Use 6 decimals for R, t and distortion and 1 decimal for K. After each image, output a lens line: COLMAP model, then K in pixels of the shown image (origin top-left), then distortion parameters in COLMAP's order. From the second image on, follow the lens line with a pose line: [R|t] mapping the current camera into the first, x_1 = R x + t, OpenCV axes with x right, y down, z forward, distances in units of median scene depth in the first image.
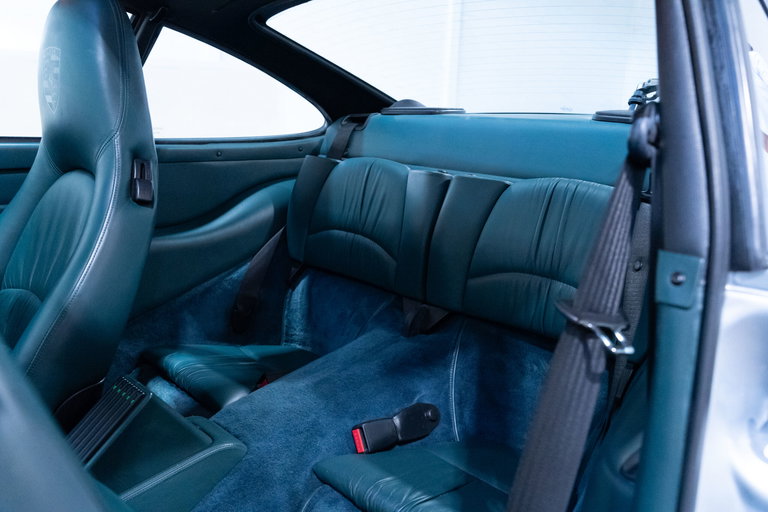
lens RADIAL K [[632.3, 0, 385.1], [0, 632.3, 255.0], [0, 0, 1]] dist [0.011495, 0.003833]
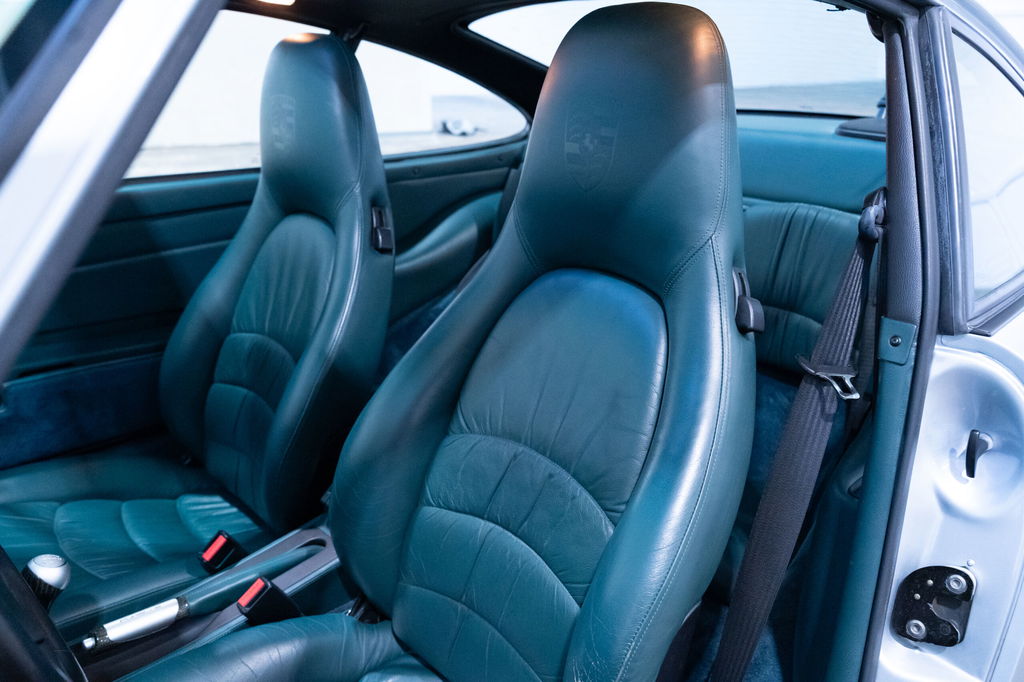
lens RADIAL K [[843.0, 0, 510.1], [0, 843.0, 341.5], [0, 0, 1]] dist [0.011495, 0.003833]
pose [[0.998091, -0.023613, -0.057070, -0.184049], [0.030300, 0.992395, 0.119304, -0.164364], [0.053819, -0.120805, 0.991216, -0.627293]]
